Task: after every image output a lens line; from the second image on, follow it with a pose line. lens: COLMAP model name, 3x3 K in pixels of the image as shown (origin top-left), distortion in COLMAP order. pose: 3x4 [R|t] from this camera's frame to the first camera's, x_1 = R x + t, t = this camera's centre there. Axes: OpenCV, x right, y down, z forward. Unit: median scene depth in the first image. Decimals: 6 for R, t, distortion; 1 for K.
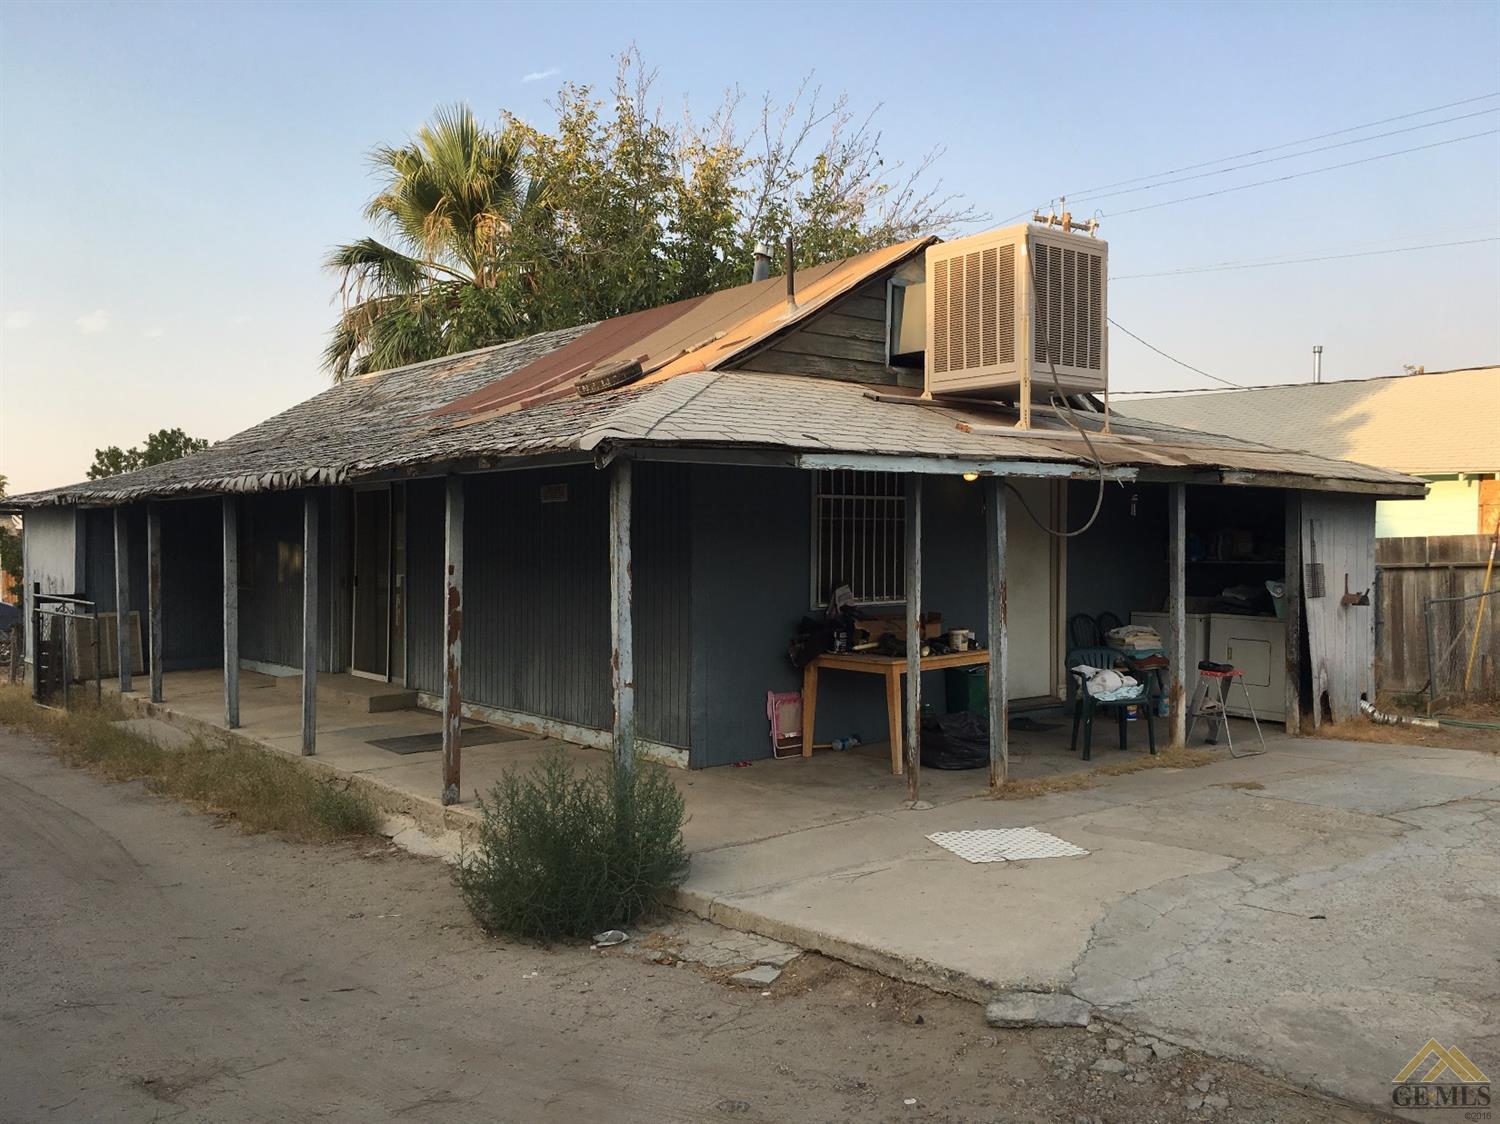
lens RADIAL K [[1268.1, 0, 749.2], [0, 1268.1, 563.3], [0, 0, 1]] dist [0.044314, -0.025975]
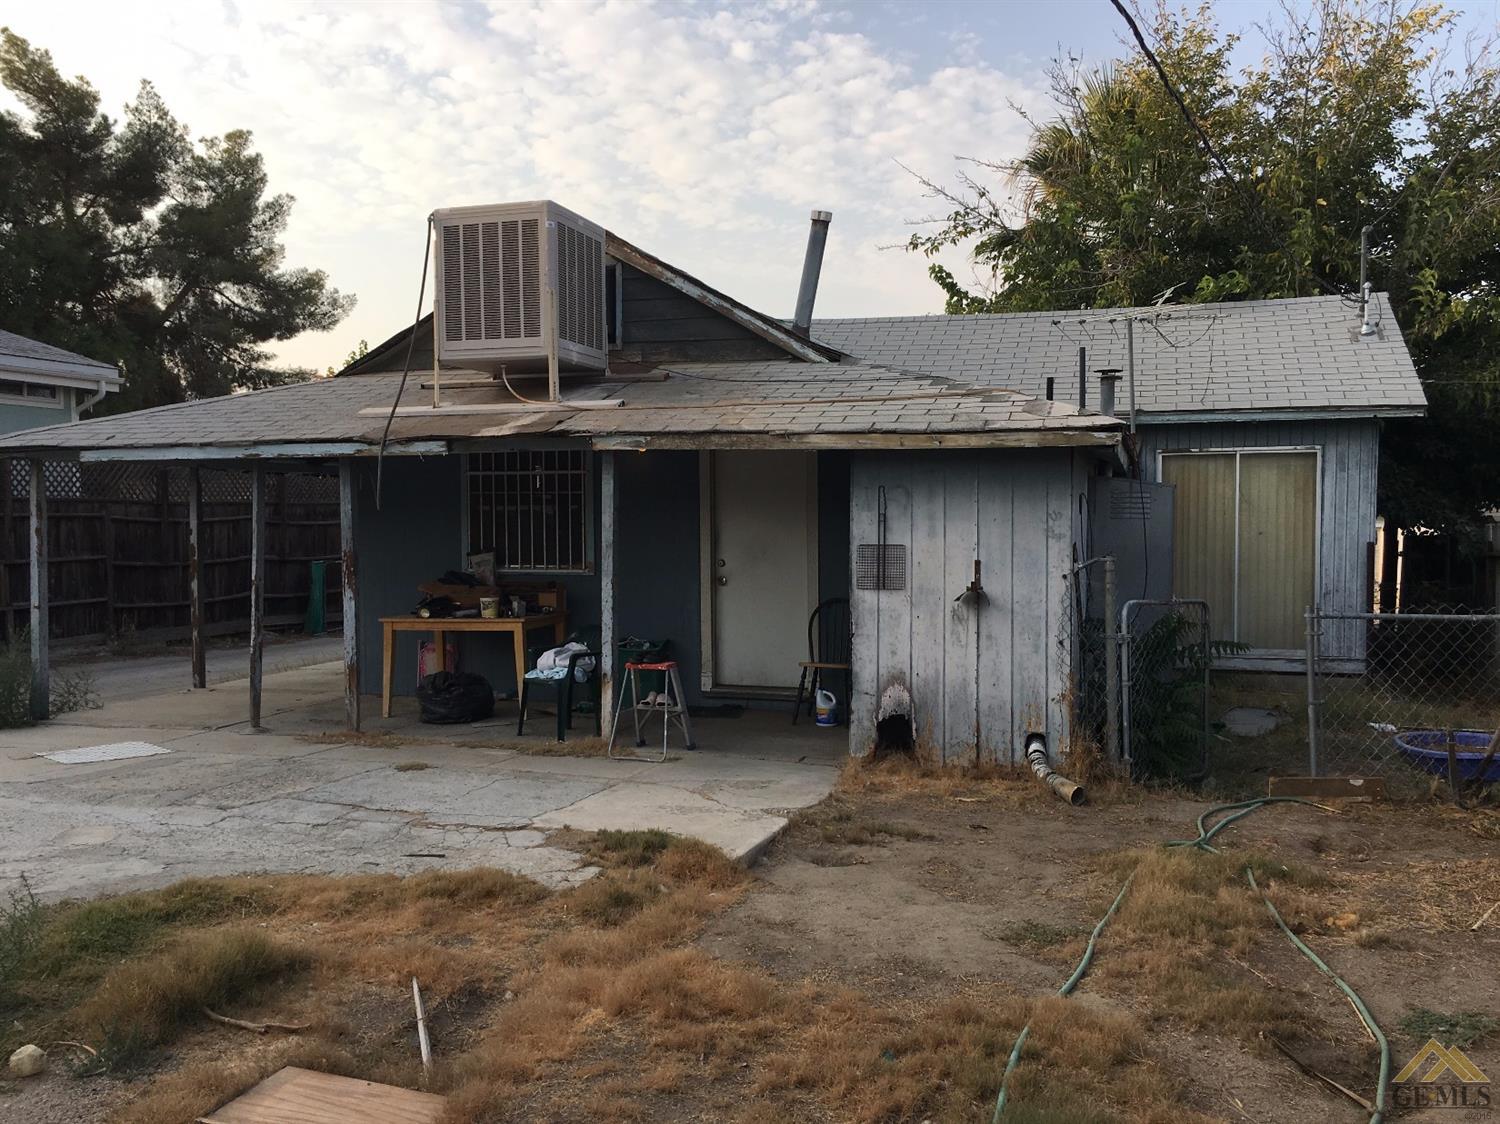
lens RADIAL K [[1268.1, 0, 750.1], [0, 1268.1, 553.0], [0, 0, 1]] dist [0.044314, -0.025975]
pose [[0.559695, 0.028362, -0.828213, 1.145778], [-0.014572, 0.999596, 0.024384, -0.013457], [0.828571, -0.001579, 0.559882, 0.579022]]
